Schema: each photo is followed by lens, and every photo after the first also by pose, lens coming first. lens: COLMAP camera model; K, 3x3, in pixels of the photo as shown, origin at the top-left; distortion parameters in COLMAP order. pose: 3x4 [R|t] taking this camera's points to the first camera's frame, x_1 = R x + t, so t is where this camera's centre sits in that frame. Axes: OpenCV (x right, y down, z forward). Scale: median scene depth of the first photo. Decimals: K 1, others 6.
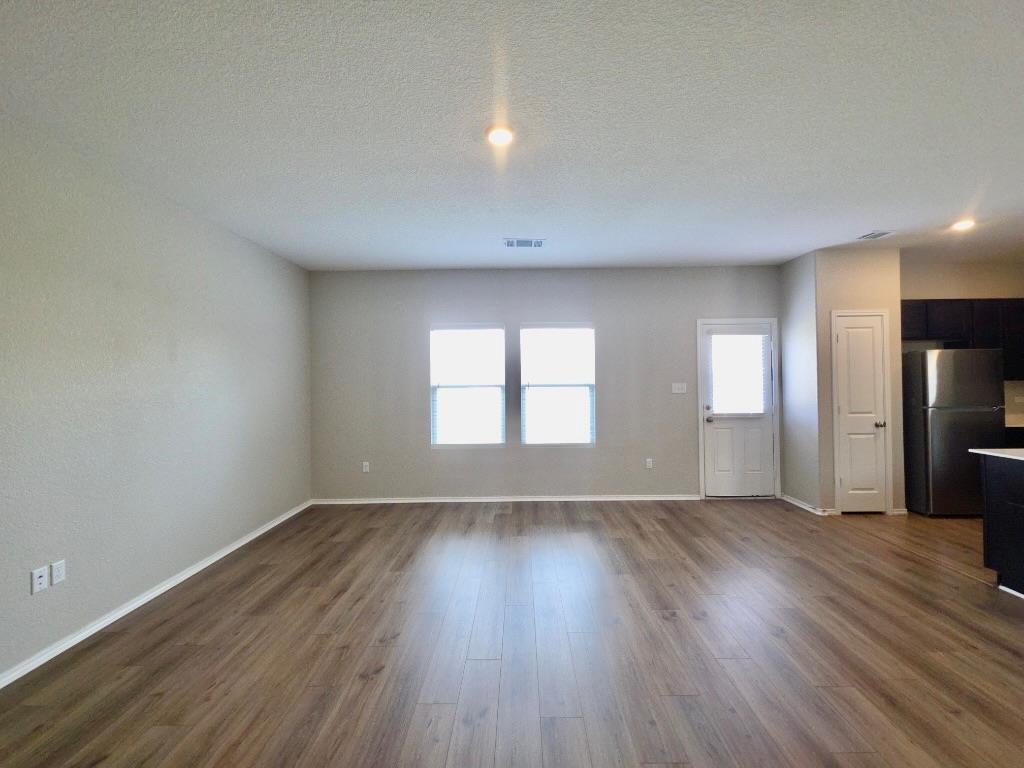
lens RADIAL K [[434.4, 0, 516.9], [0, 434.4, 378.4], [0, 0, 1]] dist [0.001665, 0.000002]
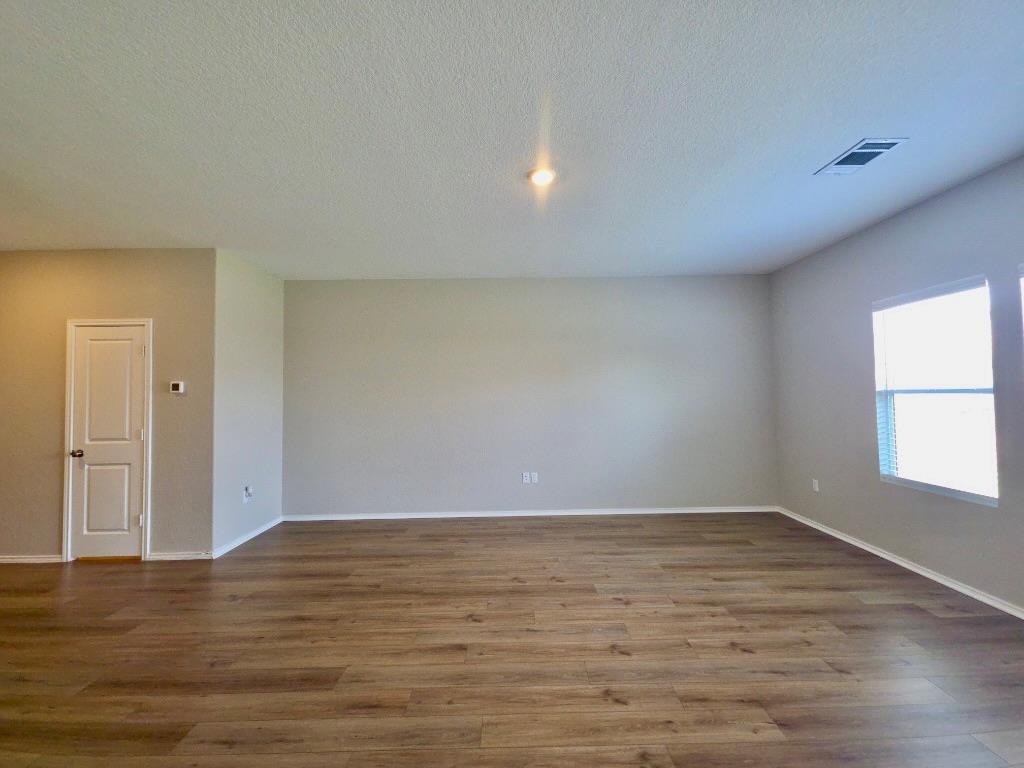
lens RADIAL K [[434.4, 0, 516.9], [0, 434.4, 378.4], [0, 0, 1]] dist [0.001665, 0.000002]
pose [[0.006185, -0.022048, -0.999738, 0.821818], [0.023699, 0.999479, -0.021896, 0.000695], [0.999700, -0.023557, 0.006705, 0.678804]]
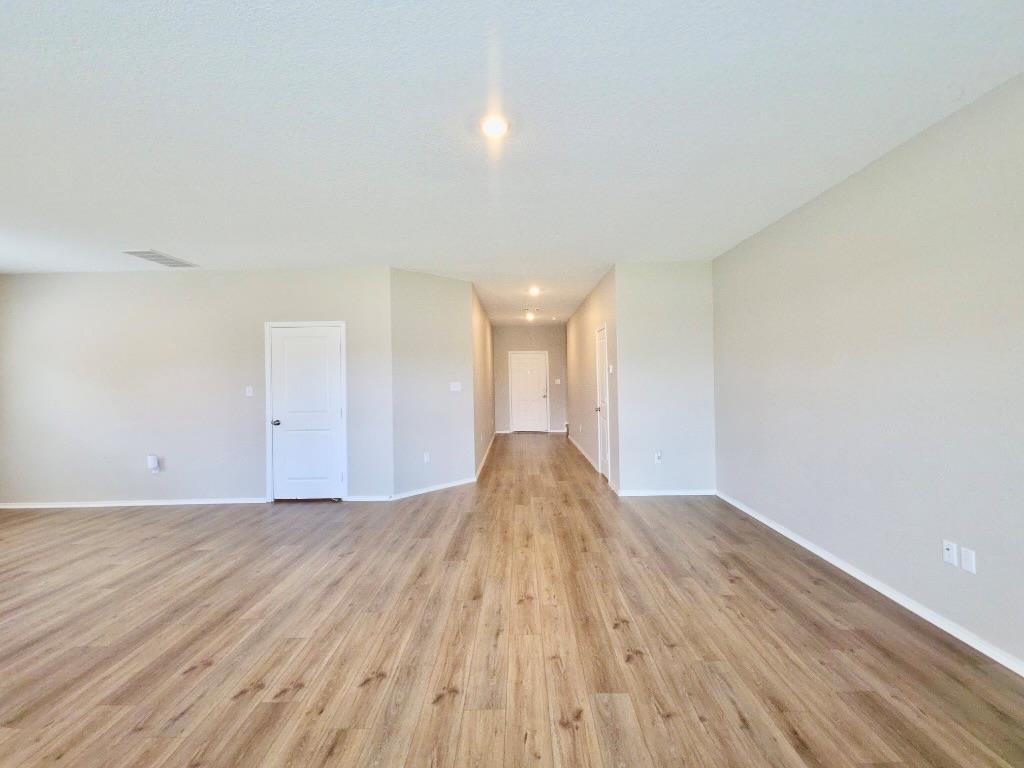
lens RADIAL K [[434.4, 0, 516.9], [0, 434.4, 378.4], [0, 0, 1]] dist [0.001665, 0.000002]
pose [[-0.999526, 0.030777, 0.000971, -0.053021], [0.030771, 0.999509, -0.005875, 0.014107], [-0.001152, -0.005842, -0.999982, 1.470193]]
